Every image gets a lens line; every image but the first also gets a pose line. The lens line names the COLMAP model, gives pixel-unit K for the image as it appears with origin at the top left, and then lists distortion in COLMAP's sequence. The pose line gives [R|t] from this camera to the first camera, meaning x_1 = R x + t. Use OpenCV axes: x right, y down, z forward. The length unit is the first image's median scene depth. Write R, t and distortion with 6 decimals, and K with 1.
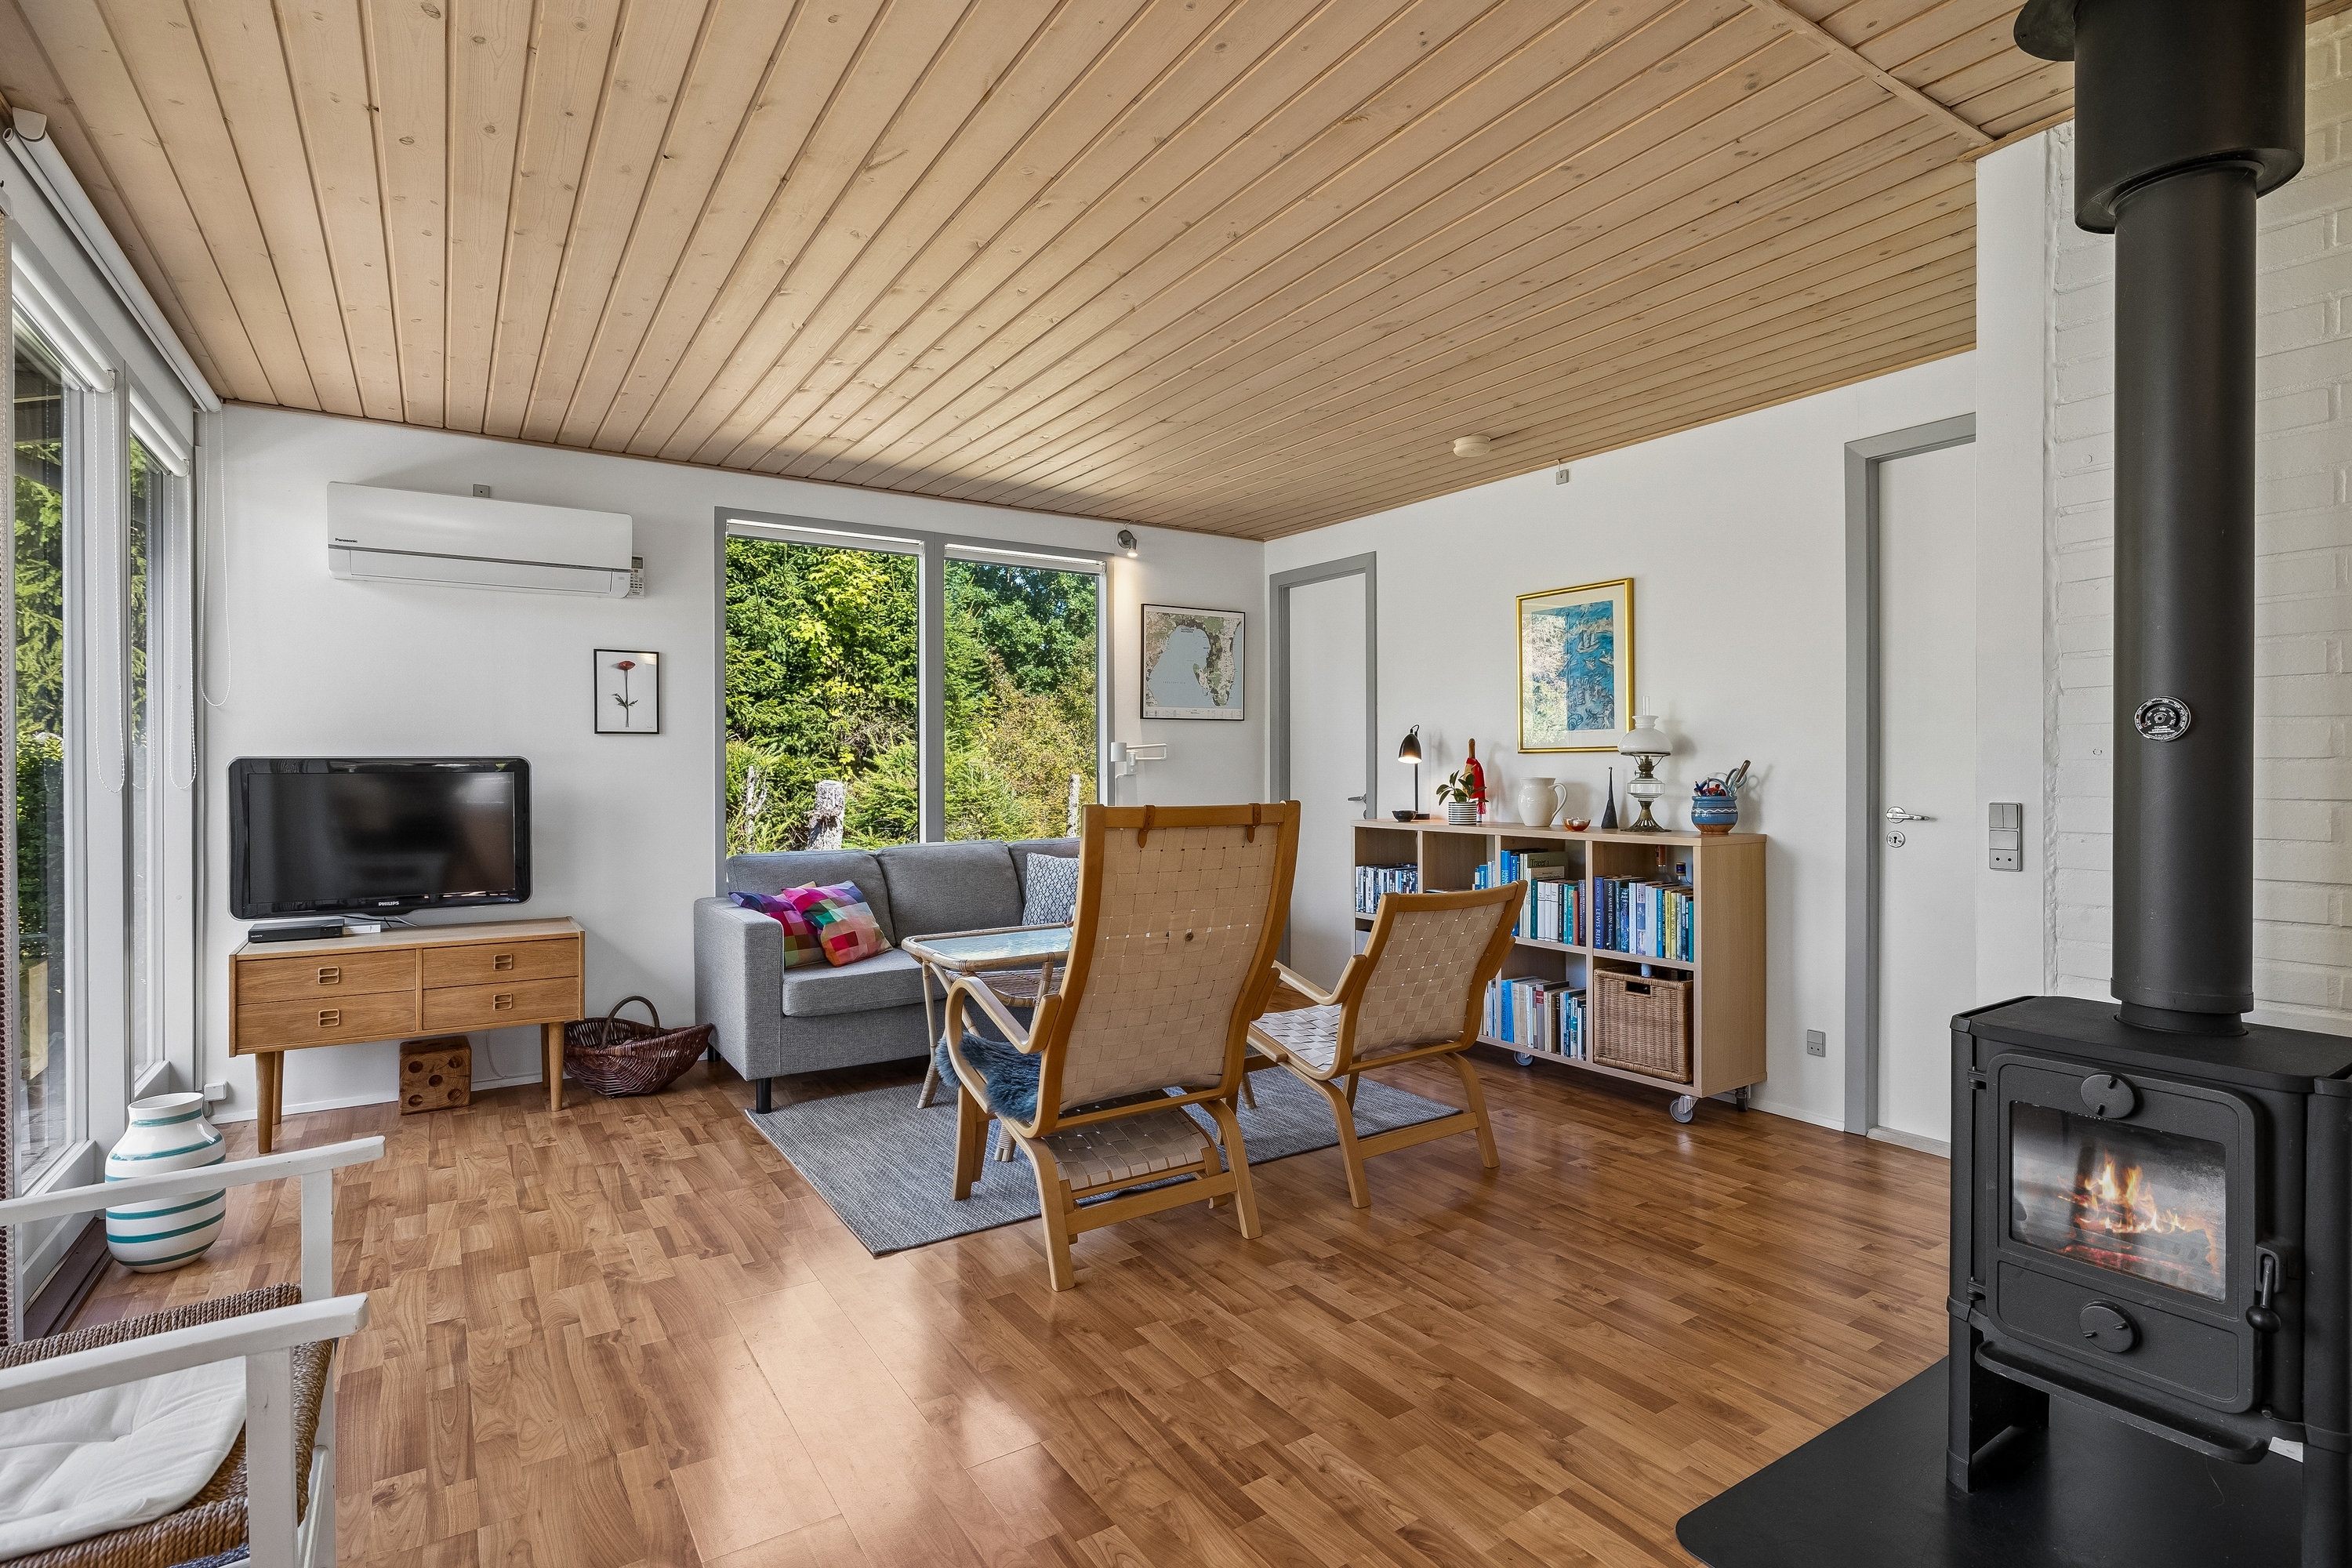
lens RADIAL K [[1137.4, 0, 1176.0], [0, 1137.4, 784.0], [0, 0, 1]] dist [-0.002443, -0.000269]
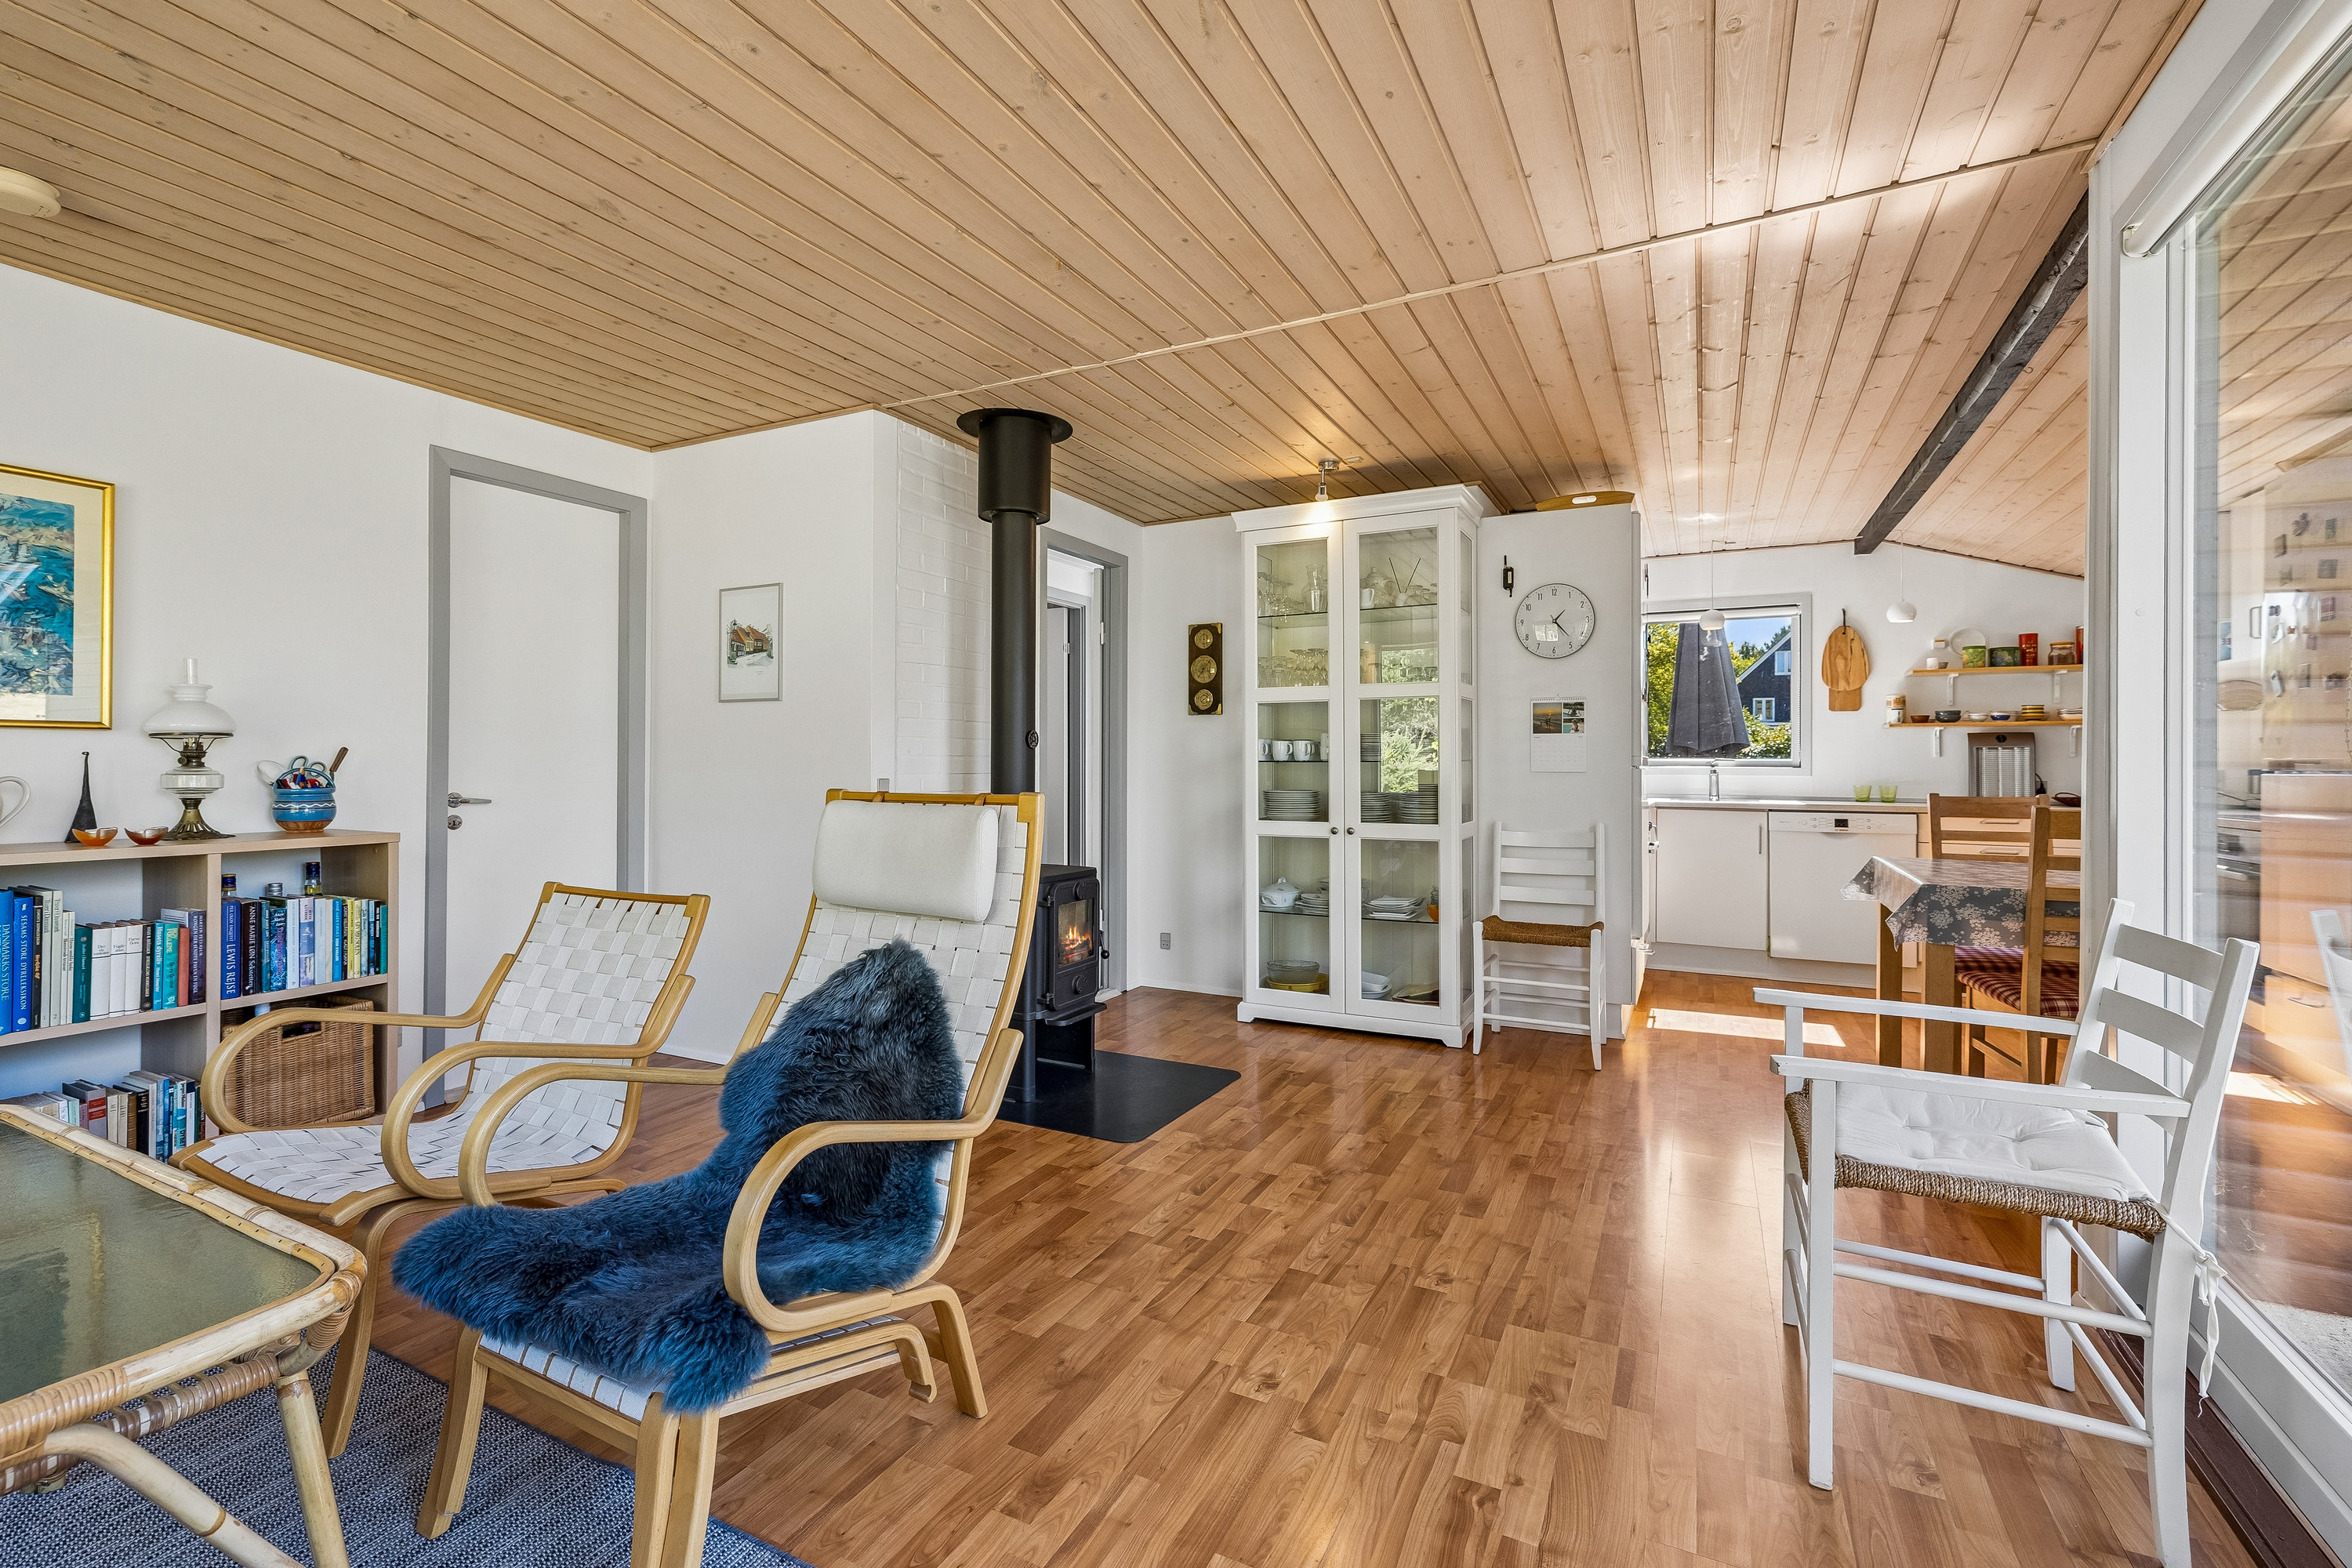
lens RADIAL K [[1011.5, 0, 1176.3], [0, 1011.5, 757.6], [0, 0, 1]] dist [0.001477, 0.000126]
pose [[-0.491848, 0.006912, 0.870654, -0.534335], [0.009330, 0.999953, -0.002668, -0.004231], [-0.870631, 0.006810, -0.491889, 0.836166]]
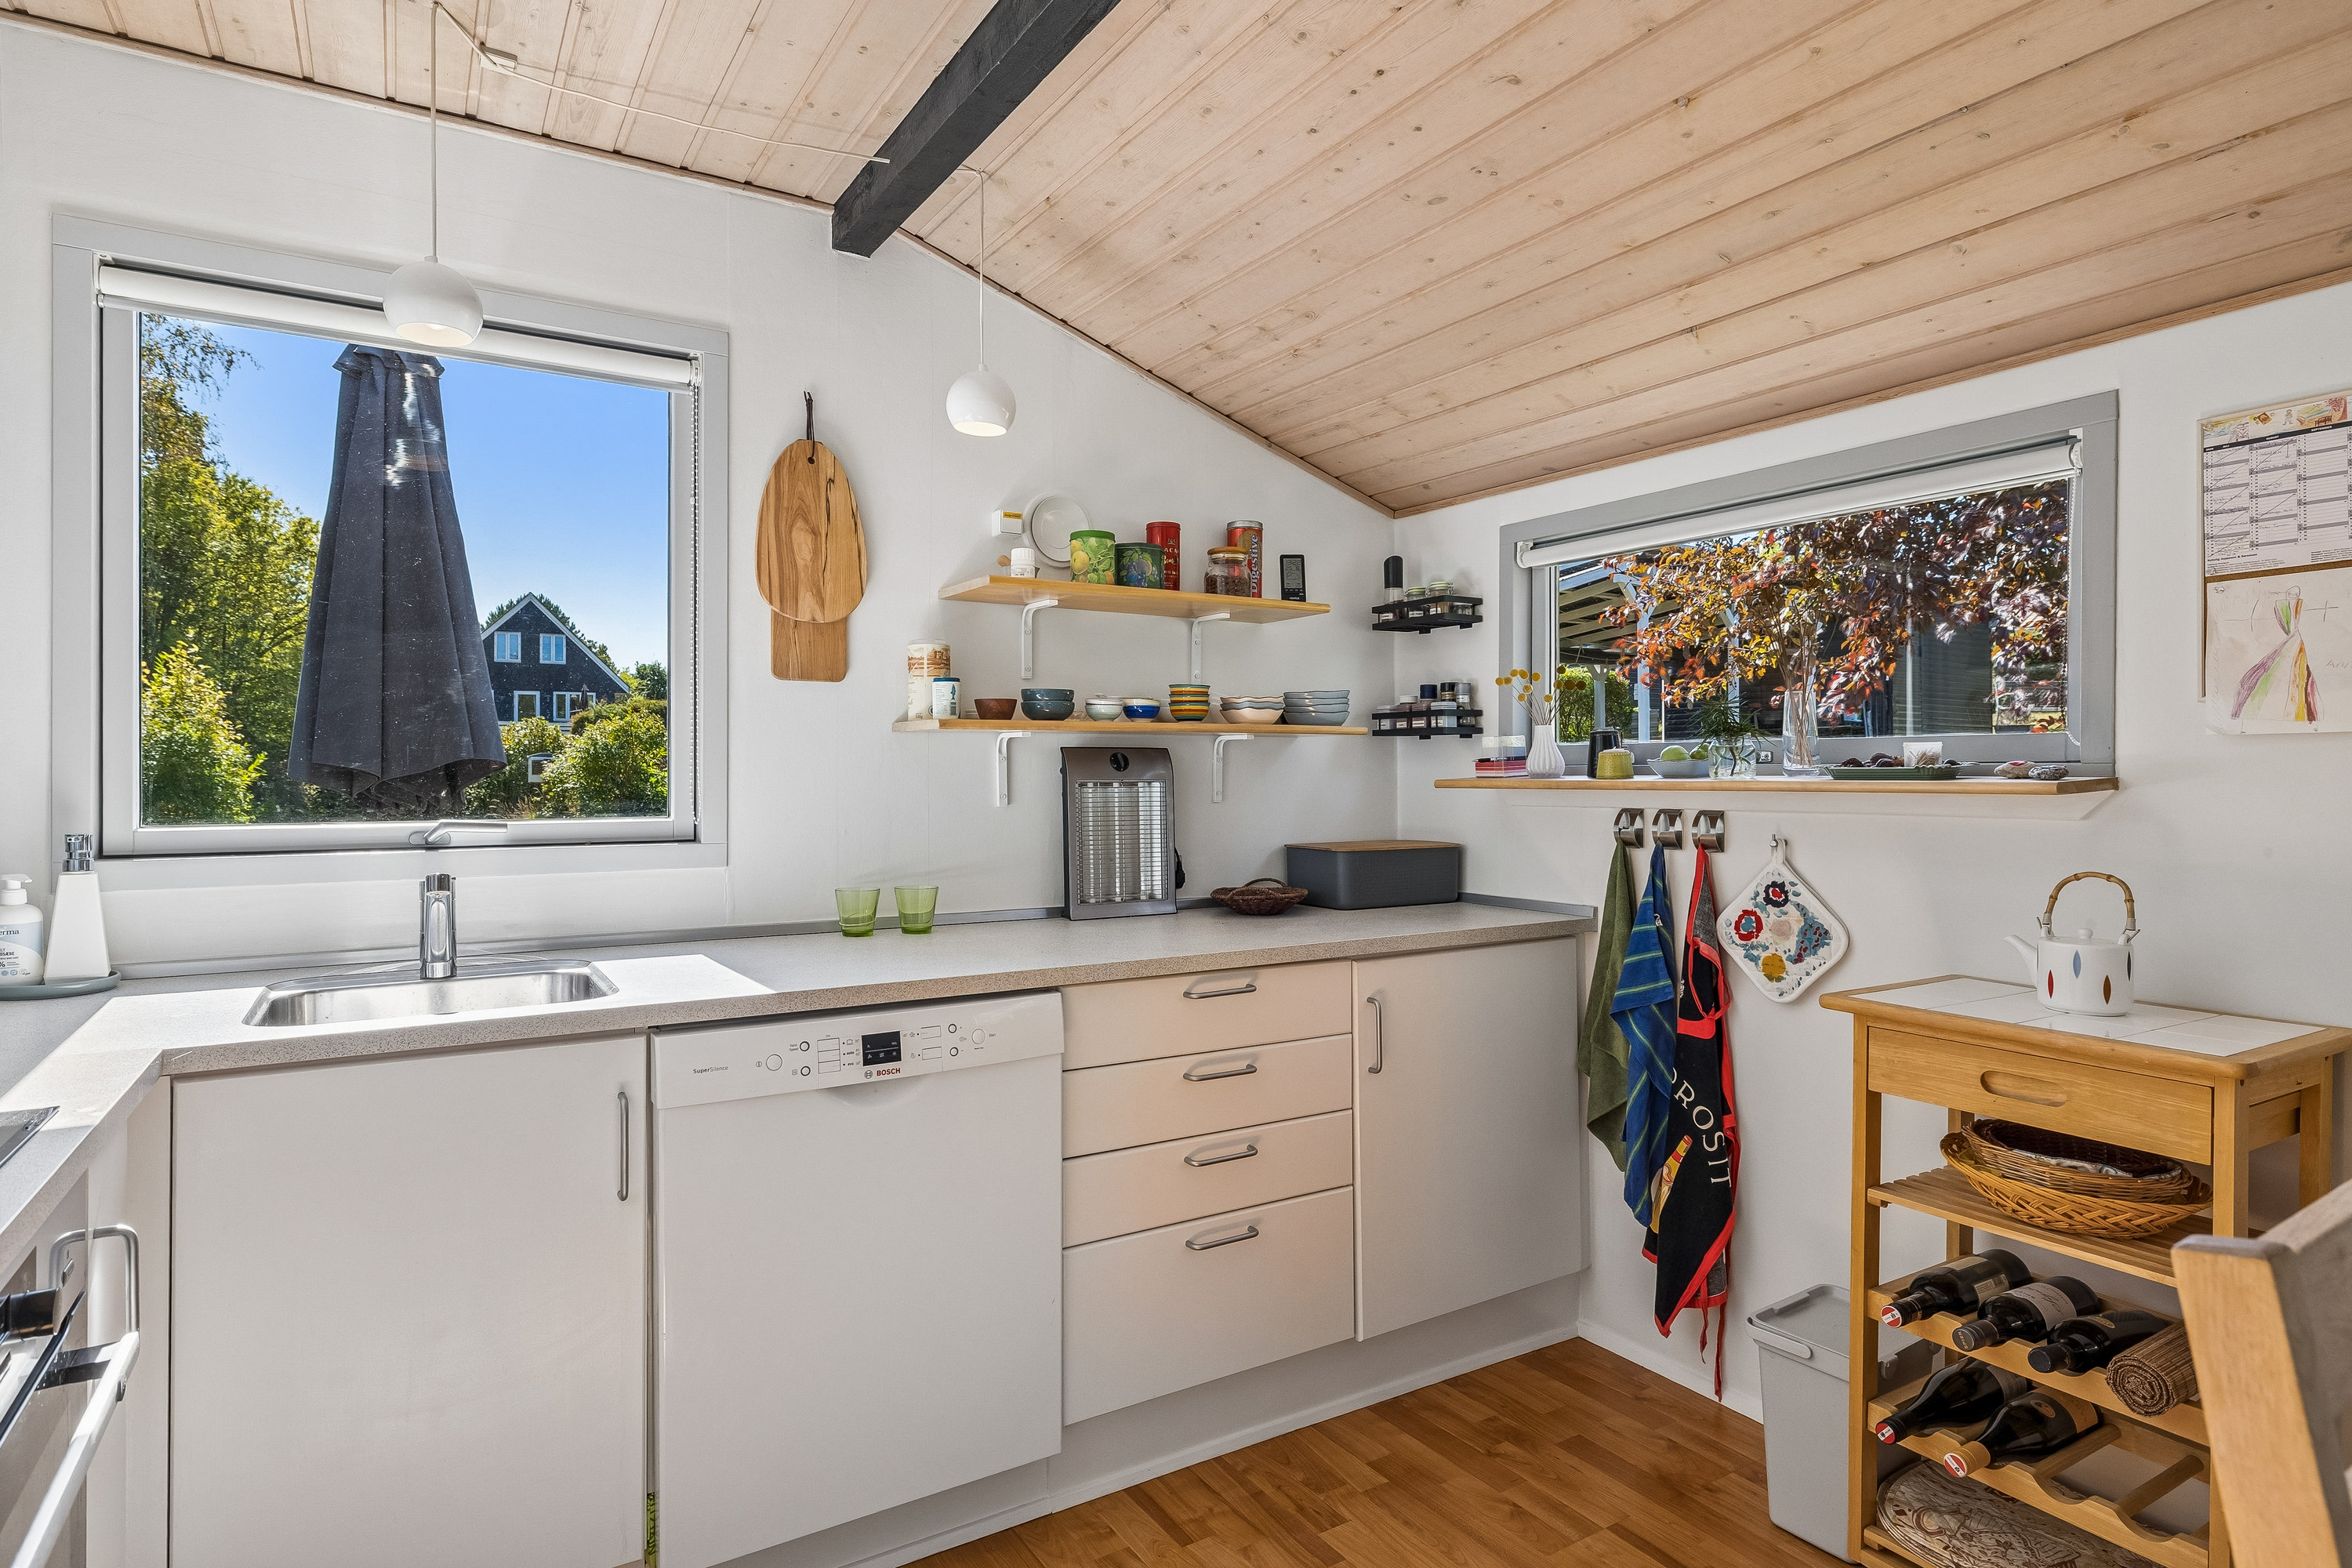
lens RADIAL K [[1268.4, 0, 1172.7], [0, 1268.4, 762.4], [0, 0, 1]] dist [-0.000446, -0.000011]
pose [[-0.999376, 0.009813, 0.033927, -0.332377], [0.010125, 0.999908, 0.009040, -0.012438], [-0.033835, 0.009377, -0.999383, 0.523365]]
